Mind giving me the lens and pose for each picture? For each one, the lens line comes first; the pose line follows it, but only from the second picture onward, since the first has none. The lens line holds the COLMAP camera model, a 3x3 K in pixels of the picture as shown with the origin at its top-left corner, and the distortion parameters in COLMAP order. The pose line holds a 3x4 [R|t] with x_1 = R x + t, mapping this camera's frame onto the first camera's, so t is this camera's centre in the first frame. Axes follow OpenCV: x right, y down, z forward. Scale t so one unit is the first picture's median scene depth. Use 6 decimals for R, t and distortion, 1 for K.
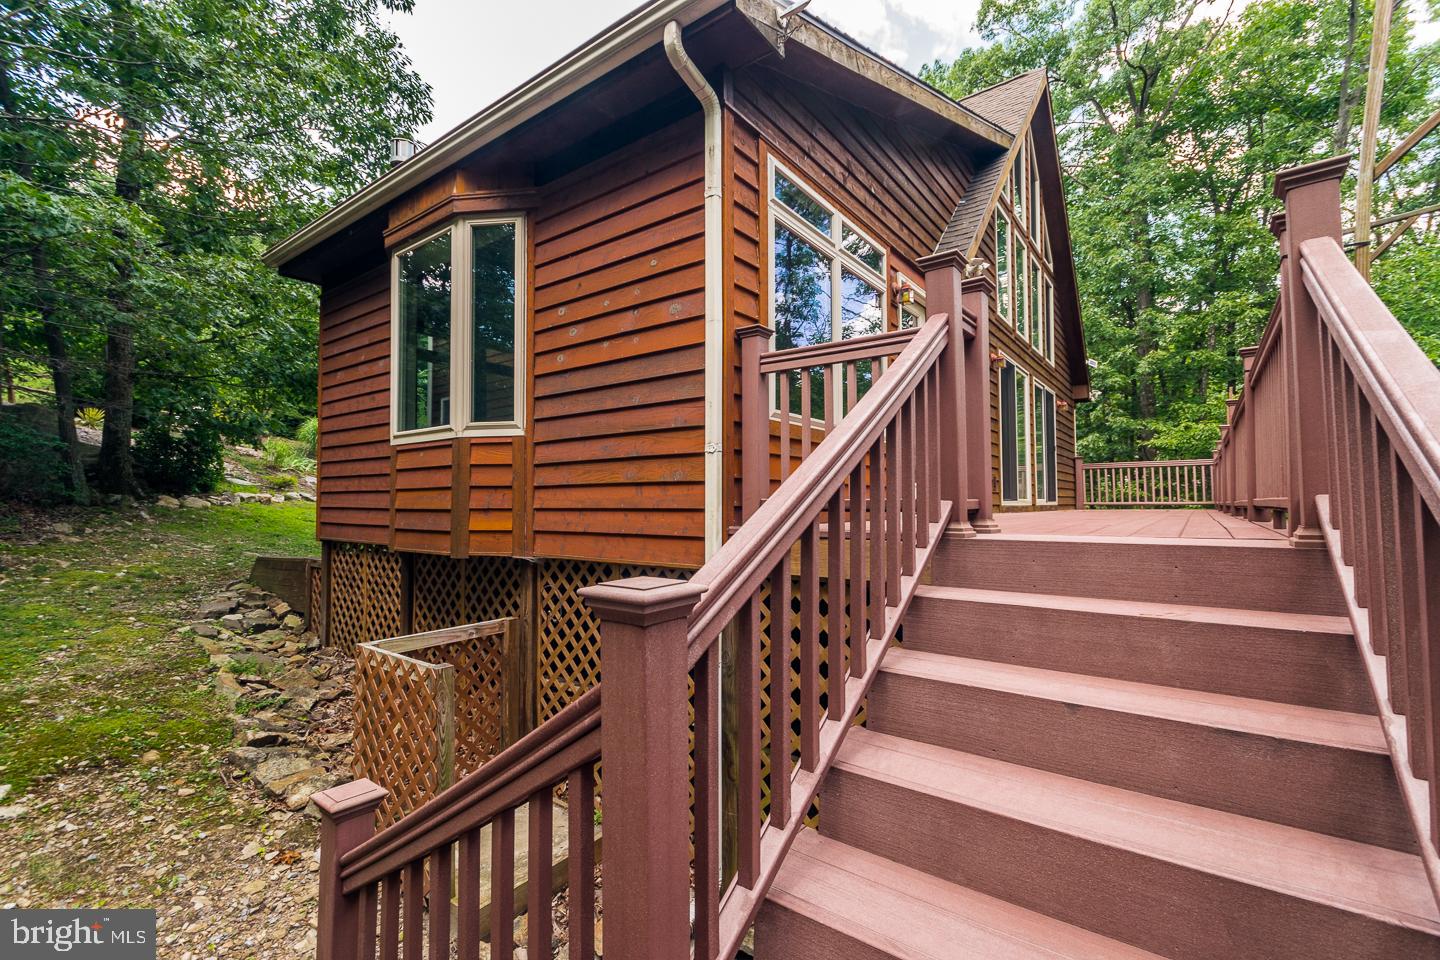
lens RADIAL K [[628.7, 0, 713.7], [0, 628.7, 486.4], [0, 0, 1]] dist [-0.001064, -0.000304]
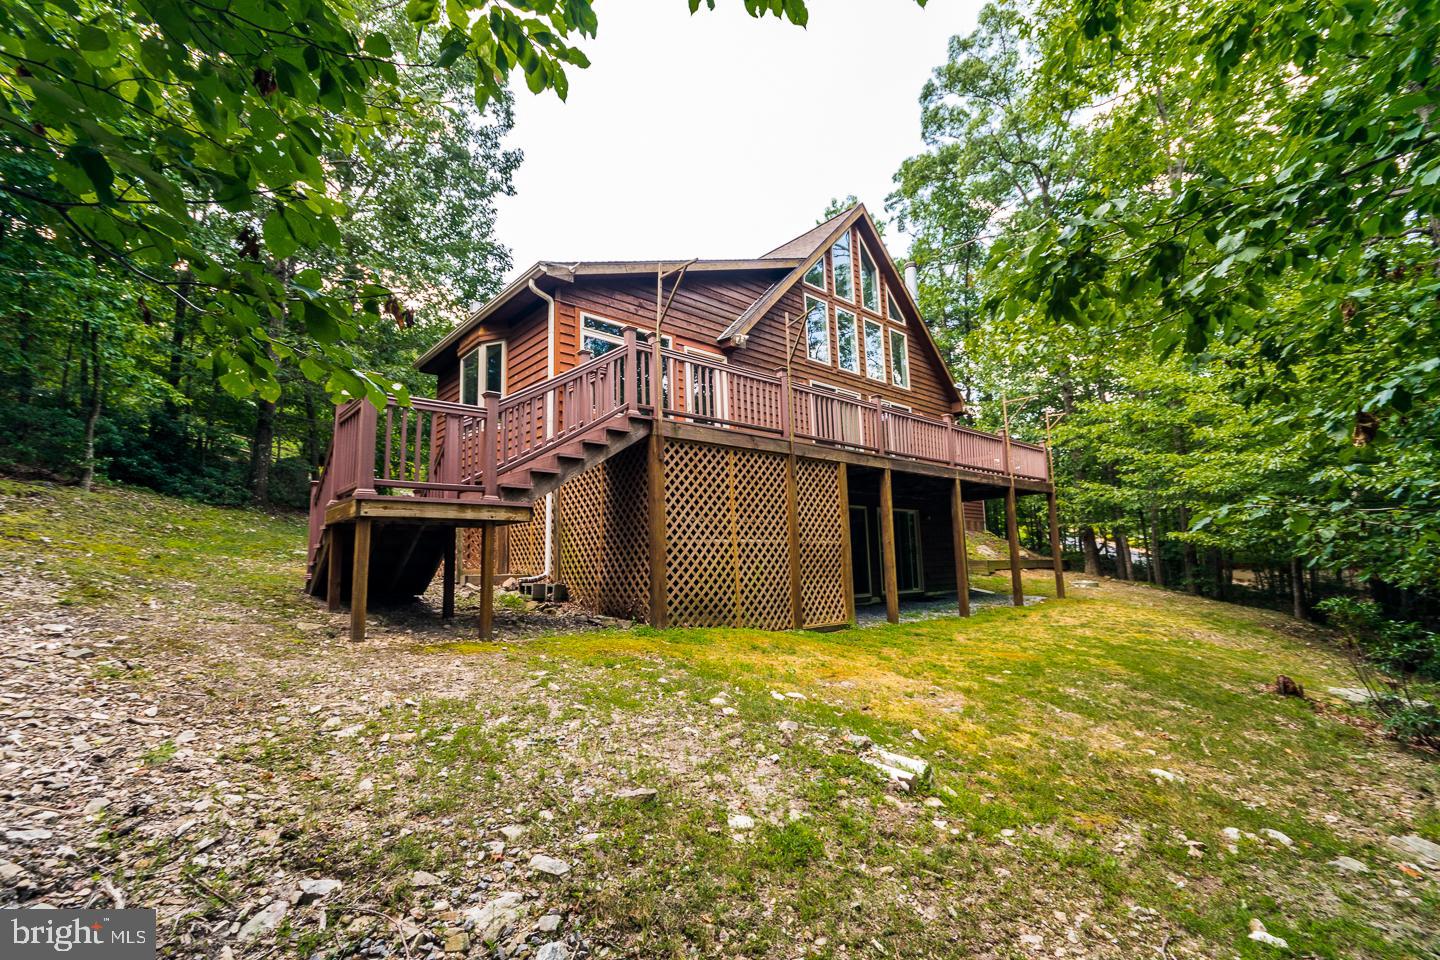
lens RADIAL K [[628.7, 0, 713.7], [0, 628.7, 486.4], [0, 0, 1]] dist [-0.001064, -0.000304]
pose [[0.981745, -0.051510, -0.183097, 0.889220], [0.033373, 0.994347, -0.100794, 0.400964], [0.187254, 0.092844, 0.977914, -1.162320]]
